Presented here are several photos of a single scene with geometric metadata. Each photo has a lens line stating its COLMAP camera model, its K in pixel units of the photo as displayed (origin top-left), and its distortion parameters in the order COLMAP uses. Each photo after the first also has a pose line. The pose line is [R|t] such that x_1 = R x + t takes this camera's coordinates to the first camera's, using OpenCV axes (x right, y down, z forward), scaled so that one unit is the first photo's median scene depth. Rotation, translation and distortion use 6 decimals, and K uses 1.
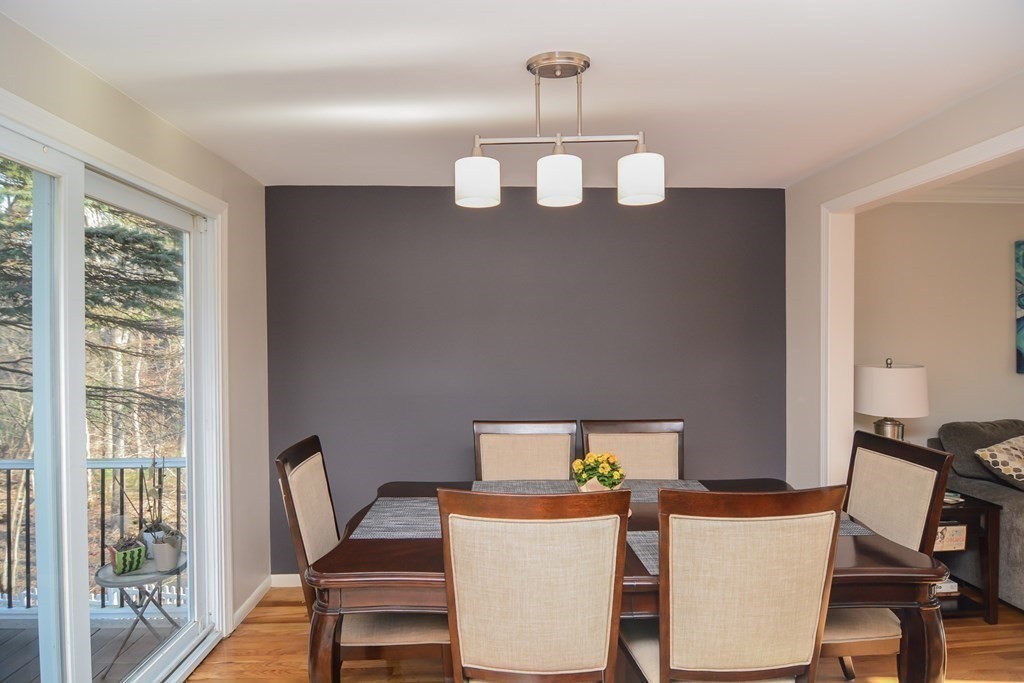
lens RADIAL K [[552.8, 0, 508.4], [0, 552.8, 341.1], [0, 0, 1]] dist [-0.004266, -0.009106]
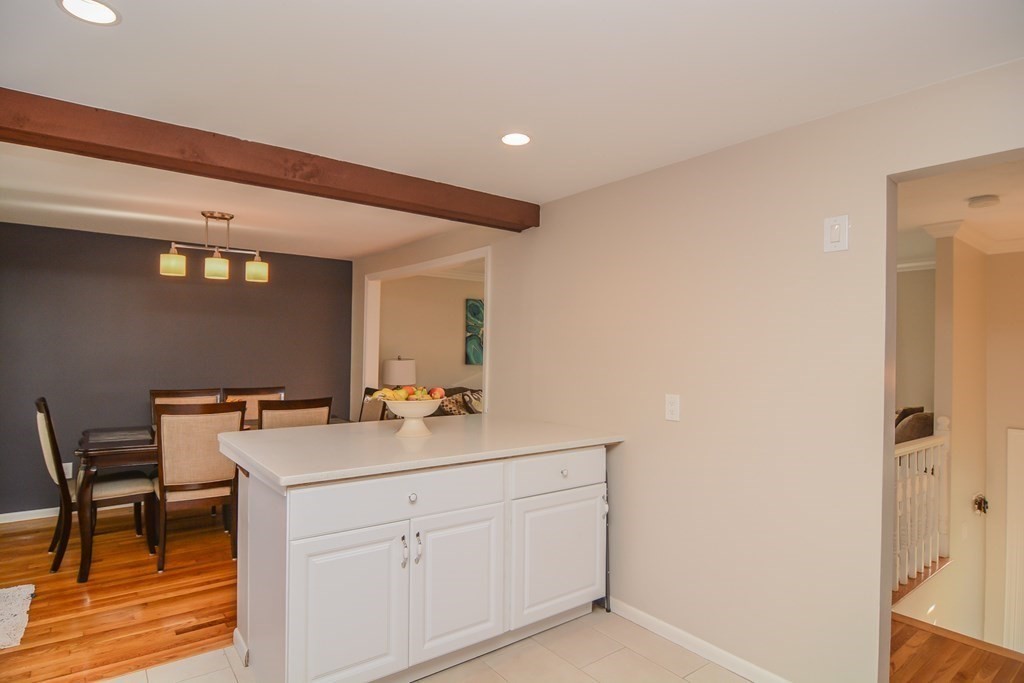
lens RADIAL K [[552.8, 0, 508.4], [0, 552.8, 341.1], [0, 0, 1]] dist [-0.004266, -0.009106]
pose [[0.819002, 0.024374, 0.573273, -0.202757], [-0.018591, 0.999700, -0.015945, 0.007654], [-0.573490, 0.002401, 0.819209, -1.420407]]
